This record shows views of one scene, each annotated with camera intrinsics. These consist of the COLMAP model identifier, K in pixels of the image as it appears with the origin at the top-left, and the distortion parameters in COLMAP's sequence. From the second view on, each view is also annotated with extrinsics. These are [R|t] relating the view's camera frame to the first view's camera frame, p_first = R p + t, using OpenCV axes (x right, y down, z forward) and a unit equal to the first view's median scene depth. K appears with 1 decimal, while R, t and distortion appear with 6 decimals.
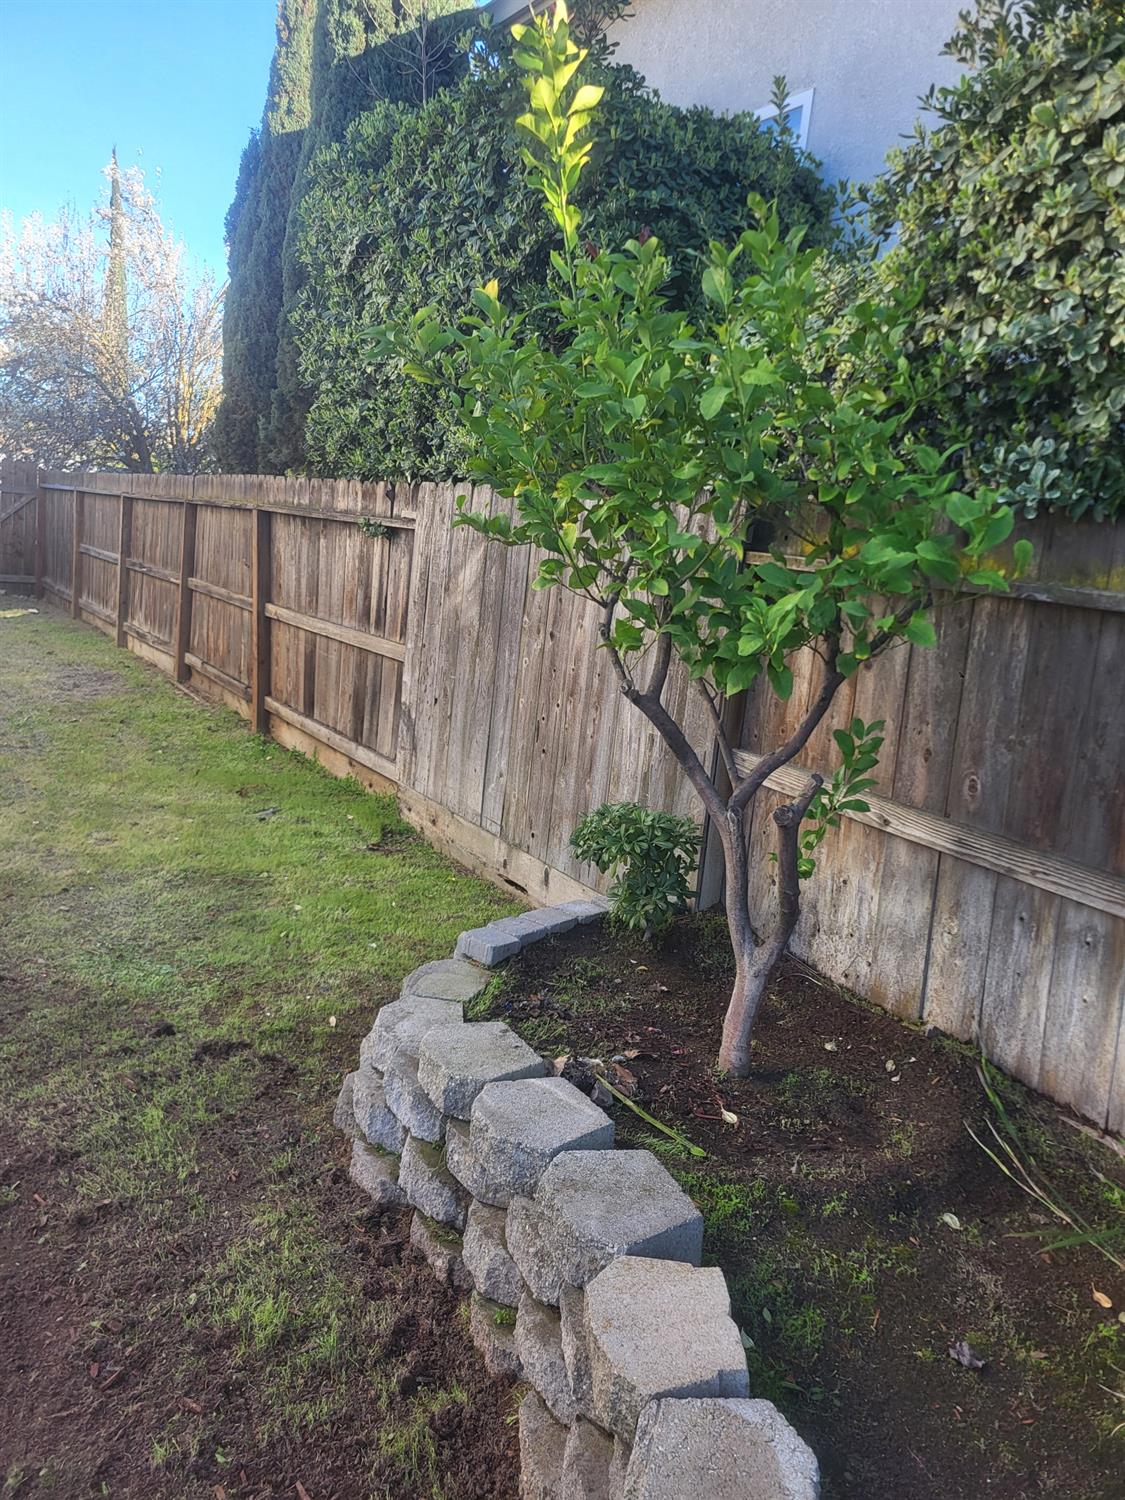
lens RADIAL K [[1167.5, 0, 526.2], [0, 1167.5, 700.5], [0, 0, 1]] dist [0.071970, -0.050066]
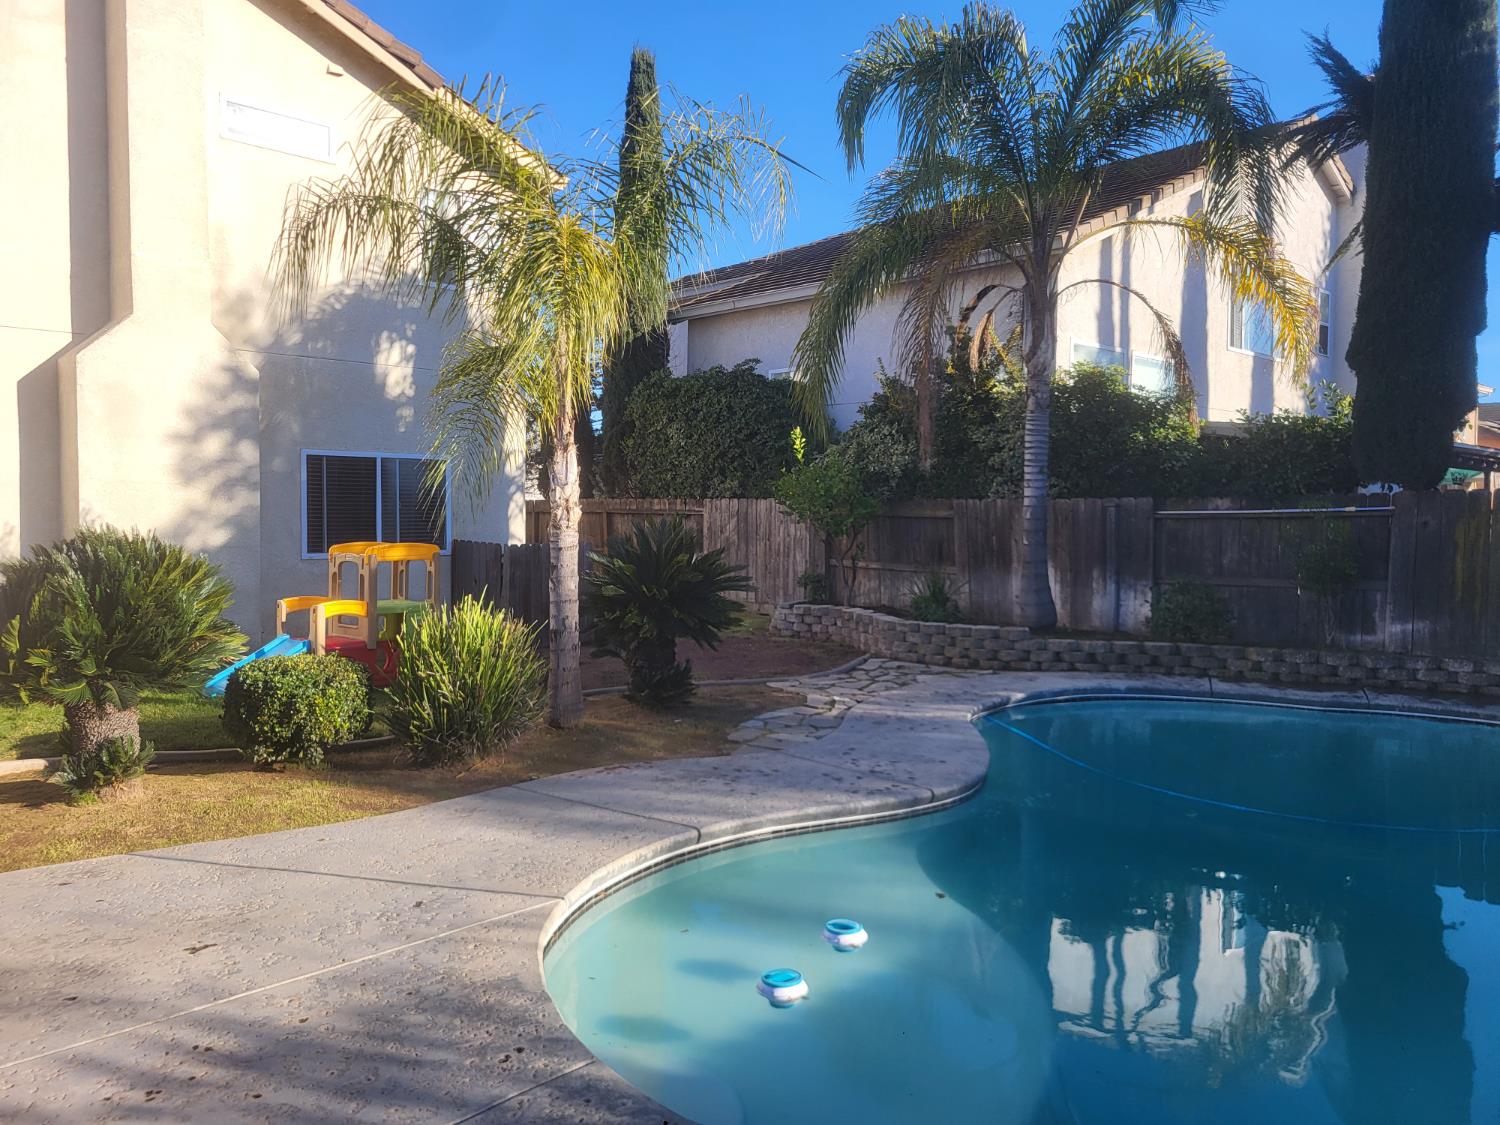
lens RADIAL K [[1167.5, 0, 774.4], [0, 1167.5, 548.8], [0, 0, 1]] dist [0.071970, -0.050066]
pose [[0.950497, -0.109389, 0.290842, -0.611622], [0.134224, 0.988697, -0.066796, 0.128582], [-0.280248, 0.102527, 0.954437, -1.470198]]
